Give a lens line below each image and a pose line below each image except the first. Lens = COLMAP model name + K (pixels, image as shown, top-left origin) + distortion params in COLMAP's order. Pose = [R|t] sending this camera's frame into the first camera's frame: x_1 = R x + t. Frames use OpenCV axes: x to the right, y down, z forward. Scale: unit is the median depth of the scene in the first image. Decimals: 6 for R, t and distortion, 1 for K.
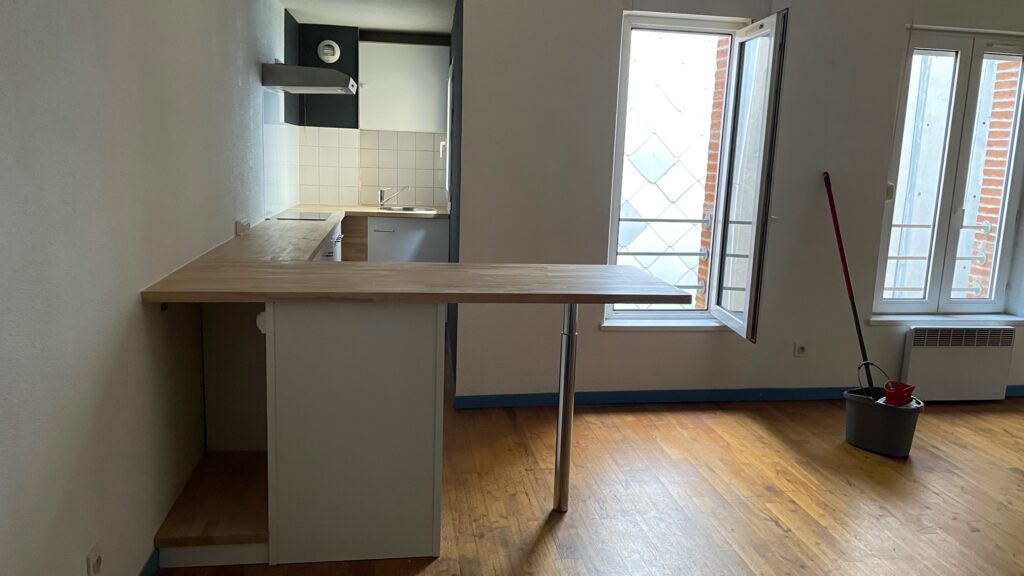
lens RADIAL K [[745.9, 0, 511.1], [0, 745.9, 285.3], [0, 0, 1]] dist [-0.028687, -0.005821]
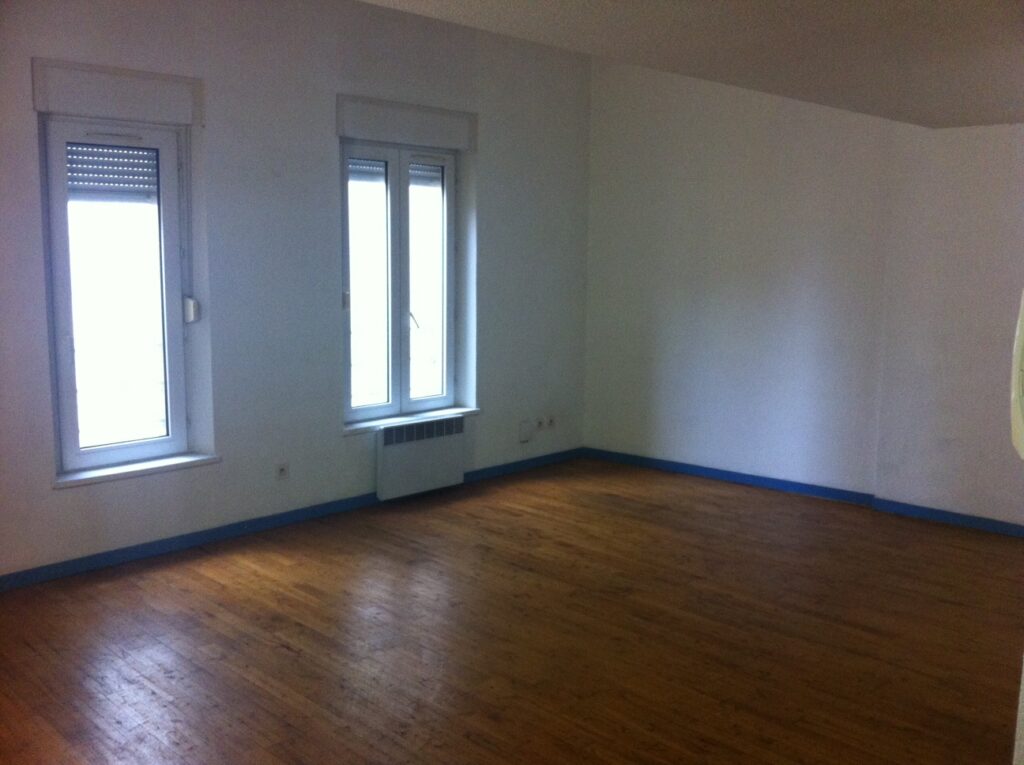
lens RADIAL K [[1024.5, 0, 512.8], [0, 1024.5, 381.1], [0, 0, 1]] dist [-0.015182, 0.000000]
pose [[0.800937, -0.122483, 0.586087, -0.161607], [0.125273, 0.991469, 0.036005, -0.050154], [-0.585497, 0.044583, 0.809448, -0.312774]]
